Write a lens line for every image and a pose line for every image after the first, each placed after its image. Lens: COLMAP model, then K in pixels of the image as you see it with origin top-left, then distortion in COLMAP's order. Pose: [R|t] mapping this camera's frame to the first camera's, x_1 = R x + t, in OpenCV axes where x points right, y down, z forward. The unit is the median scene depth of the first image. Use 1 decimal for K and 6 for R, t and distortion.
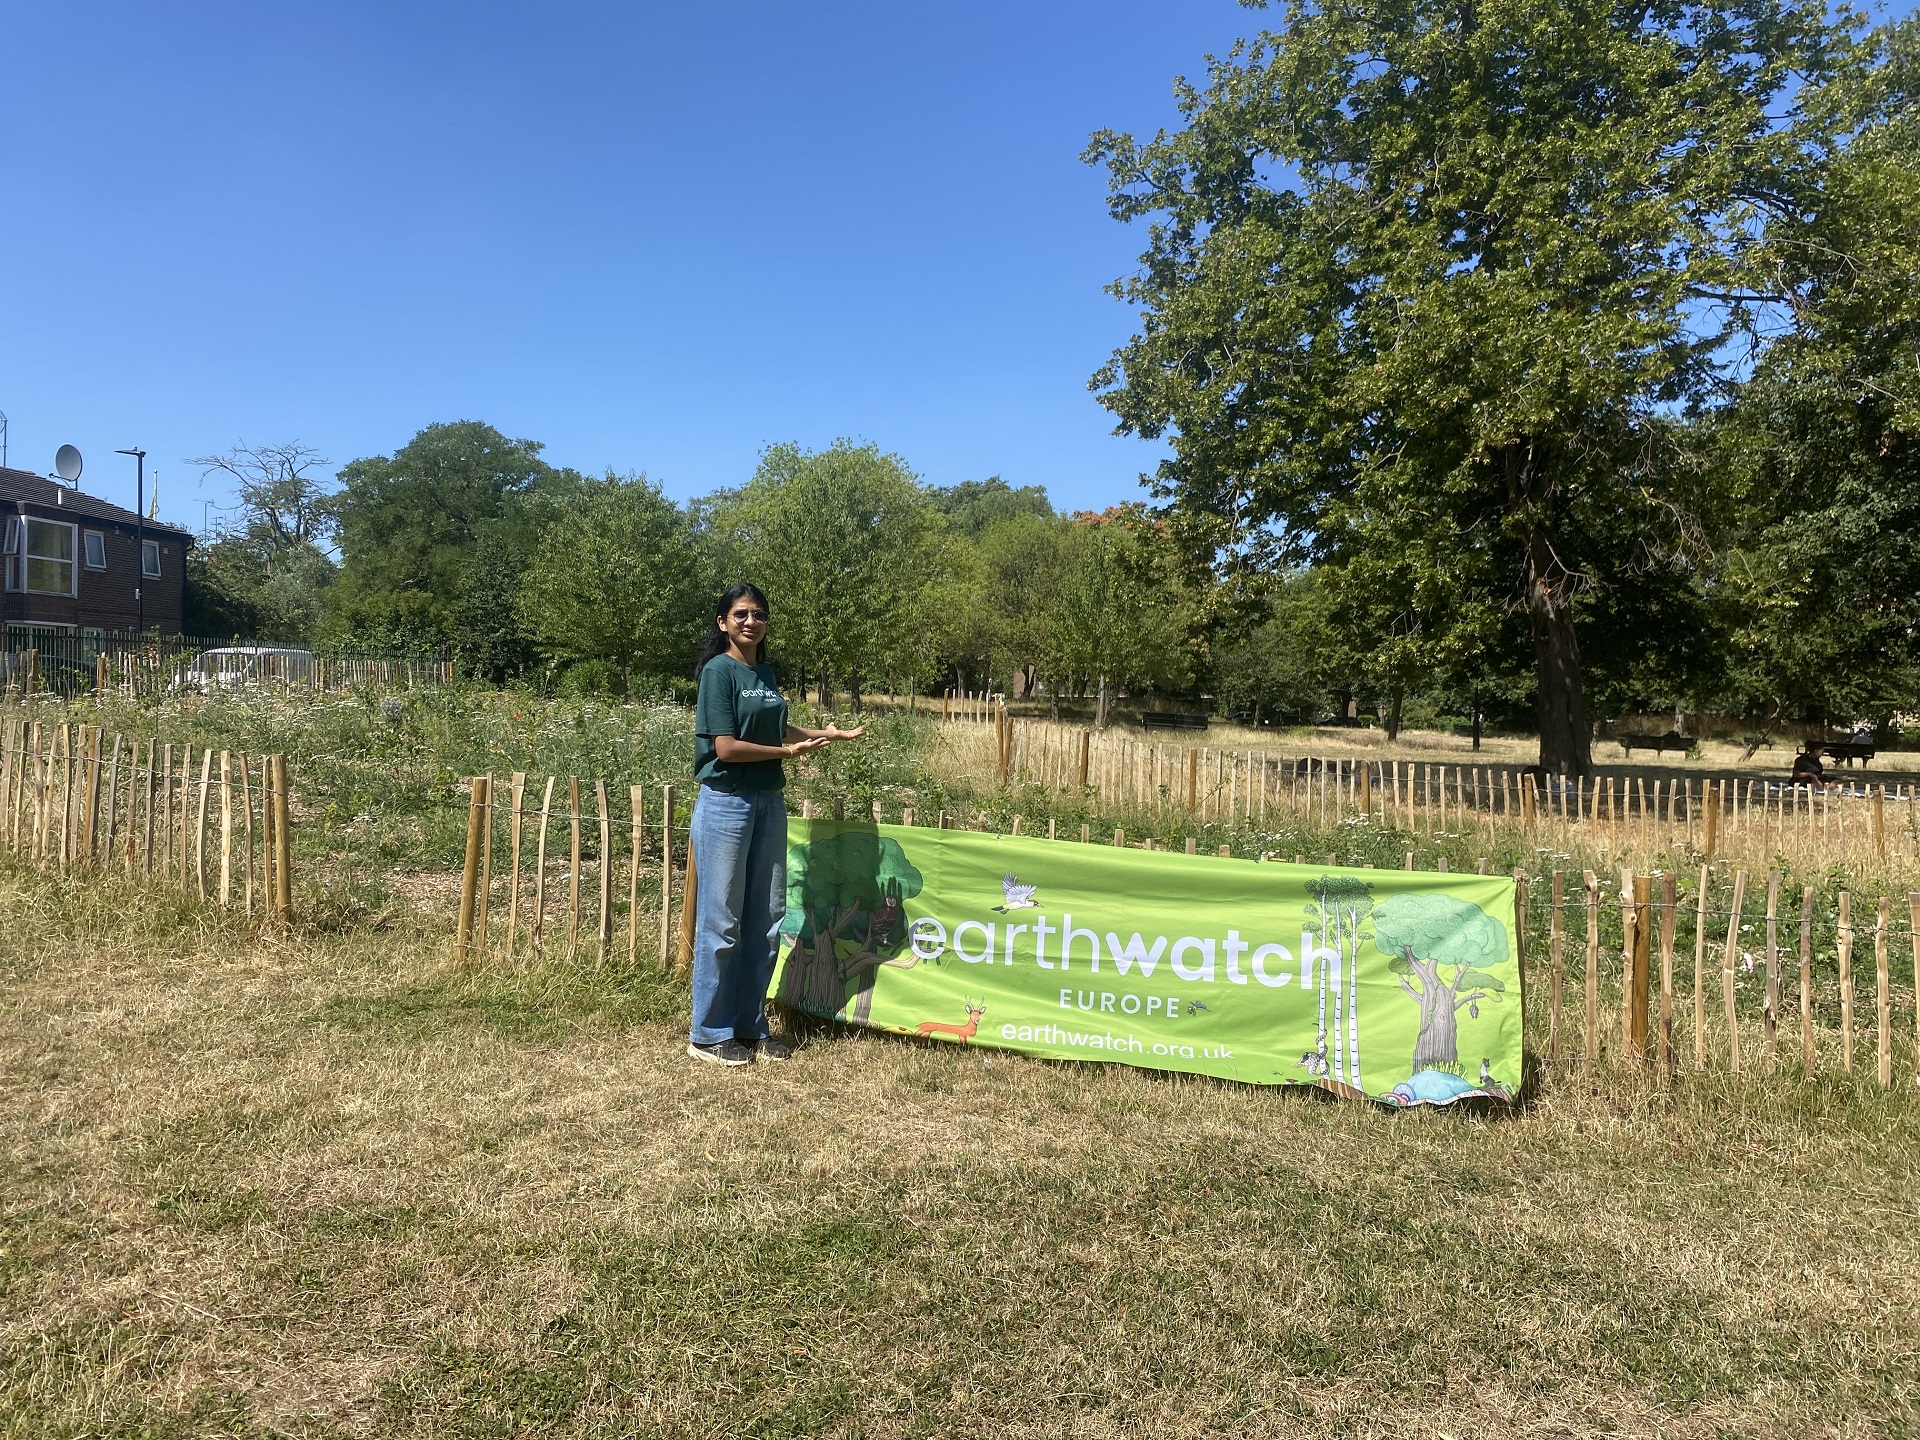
lens RADIAL K [[1443.4, 0, 959.4], [0, 1443.4, 704.6], [0, 0, 1]] dist [0.035992, -0.002579]
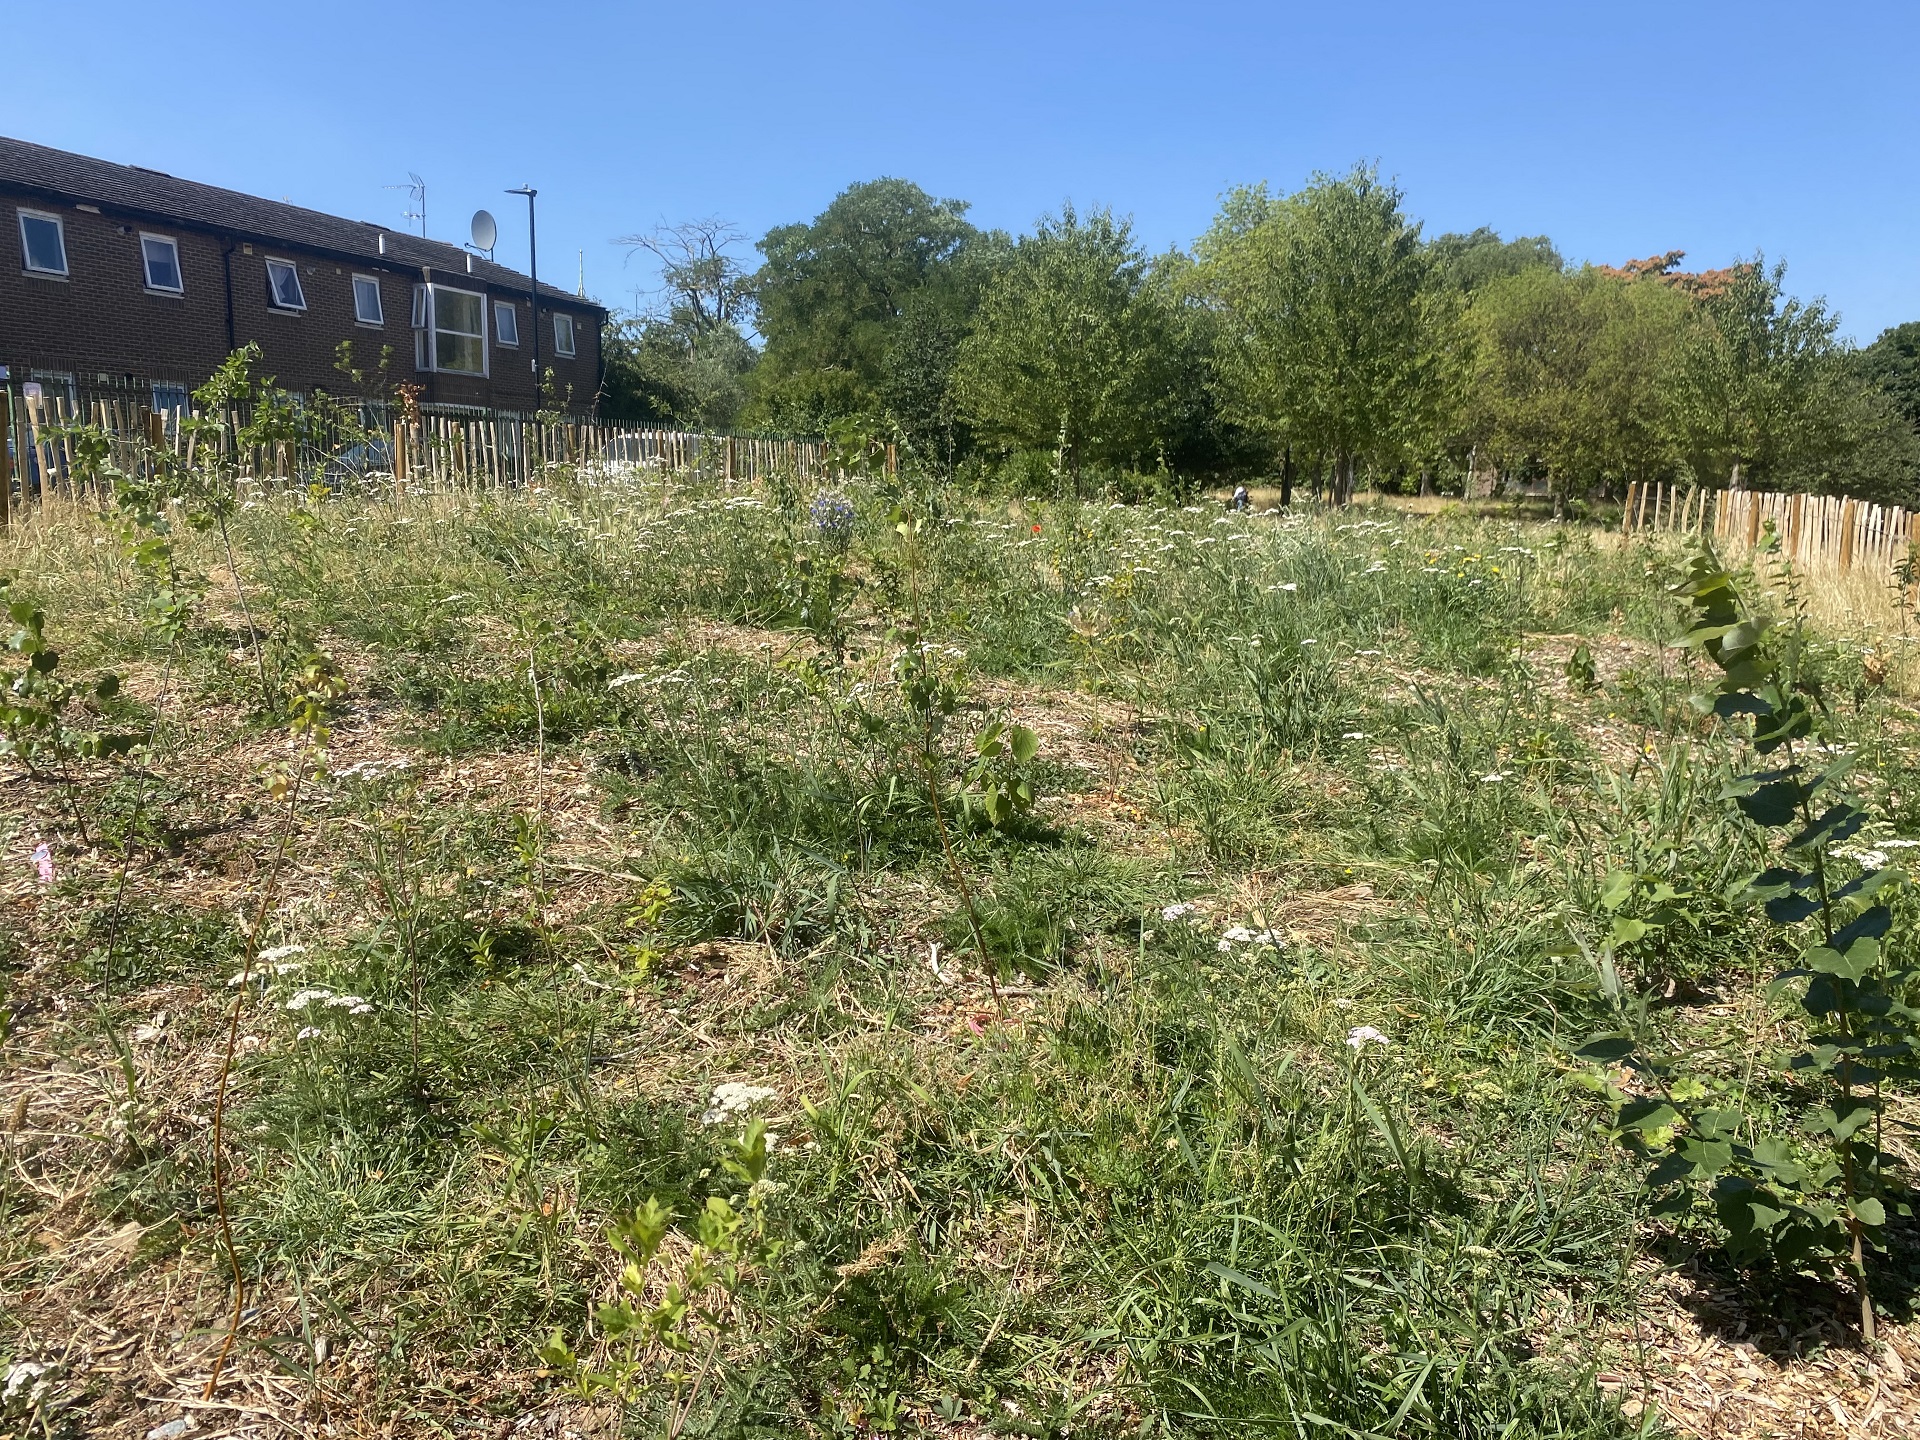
lens RADIAL K [[1443.4, 0, 966.5], [0, 1443.4, 724.6], [0, 0, 1]] dist [0.035992, -0.002579]
pose [[0.964410, 0.044344, -0.260668, -0.048184], [-0.004417, 0.988401, 0.151800, 0.000098], [0.264376, -0.145246, 0.953420, 0.119846]]
